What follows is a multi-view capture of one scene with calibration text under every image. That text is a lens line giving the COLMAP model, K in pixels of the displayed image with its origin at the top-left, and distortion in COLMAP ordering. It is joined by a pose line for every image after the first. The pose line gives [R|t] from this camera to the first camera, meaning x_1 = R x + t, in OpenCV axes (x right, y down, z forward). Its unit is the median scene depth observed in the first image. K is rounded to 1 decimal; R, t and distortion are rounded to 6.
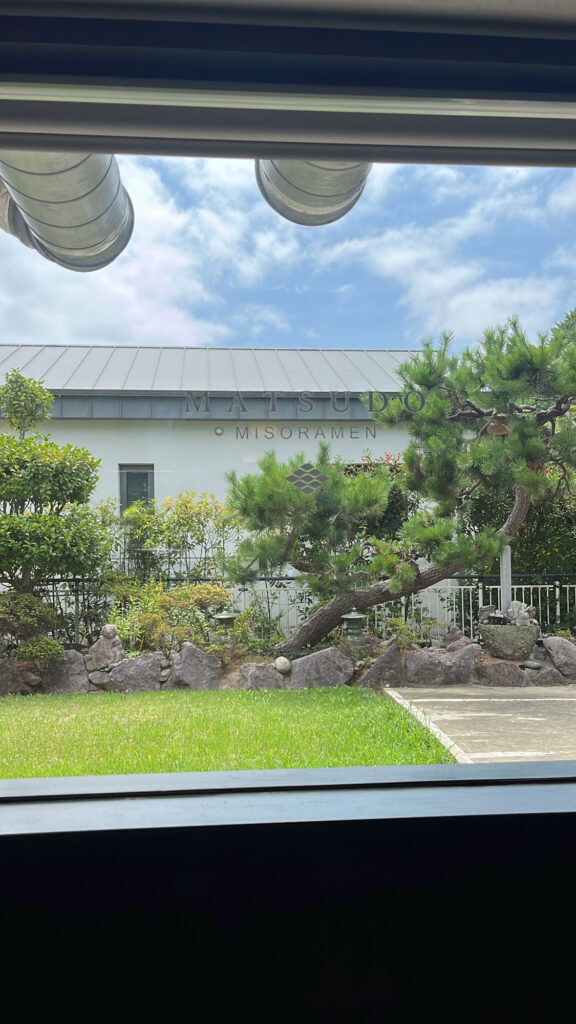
lens RADIAL K [[821.8, 0, 287.0], [0, 821.8, 512.2], [0, 0, 1]] dist [0.030321, -0.057091]
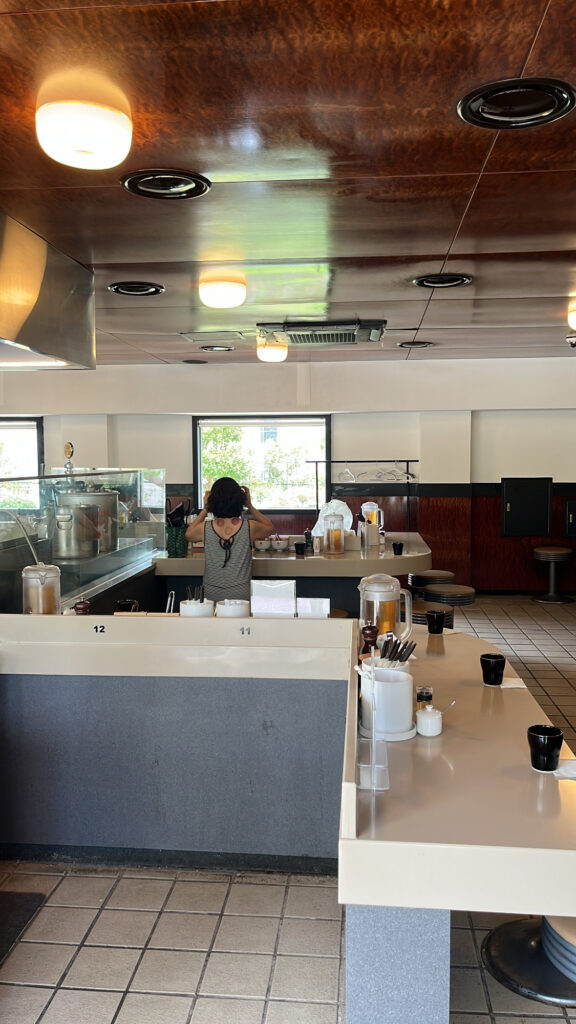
lens RADIAL K [[821.8, 0, 288.0], [0, 821.8, 512.2], [0, 0, 1]] dist [0.030321, -0.057091]
pose [[0.983478, 0.018608, -0.180070, 0.190786], [0.001807, 0.993645, 0.112547, -0.060657], [0.181020, -0.111013, 0.977194, -0.776563]]
